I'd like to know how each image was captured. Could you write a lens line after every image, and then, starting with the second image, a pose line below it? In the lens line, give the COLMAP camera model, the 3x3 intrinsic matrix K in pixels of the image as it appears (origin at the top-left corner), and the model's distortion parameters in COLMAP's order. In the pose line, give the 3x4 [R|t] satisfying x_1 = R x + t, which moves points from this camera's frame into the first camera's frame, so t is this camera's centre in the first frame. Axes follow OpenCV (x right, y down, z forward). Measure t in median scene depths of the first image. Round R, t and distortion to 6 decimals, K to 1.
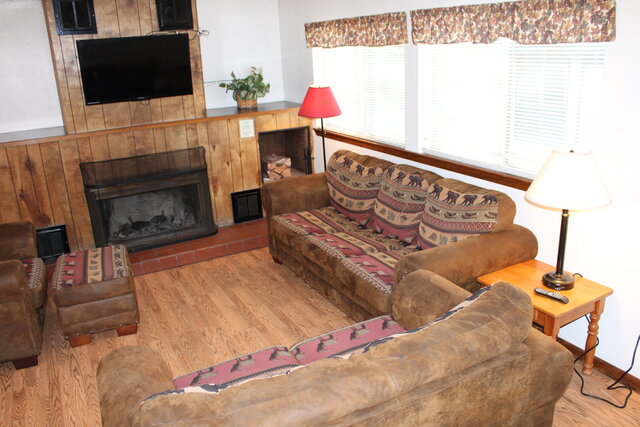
lens RADIAL K [[560.3, 0, 318.4], [0, 560.3, 215.1], [0, 0, 1]] dist [-0.102527, 0.084662]
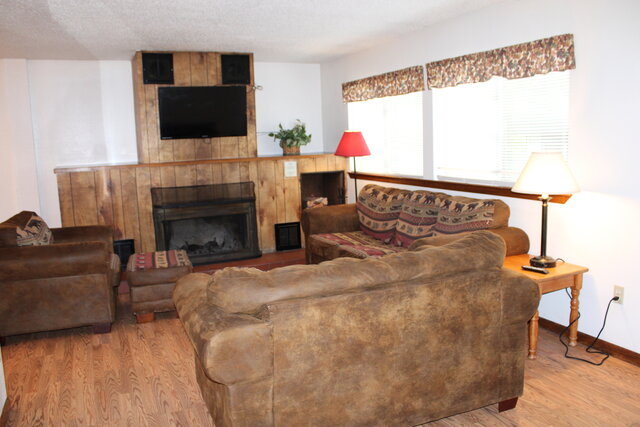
lens RADIAL K [[560.3, 0, 323.4], [0, 560.3, 217.2], [0, 0, 1]] dist [-0.102527, 0.084662]
pose [[0.997892, 0.022744, -0.060782, 0.017252], [-0.032519, 0.985752, -0.165030, 0.163608], [0.056163, 0.166659, 0.984414, -0.165266]]
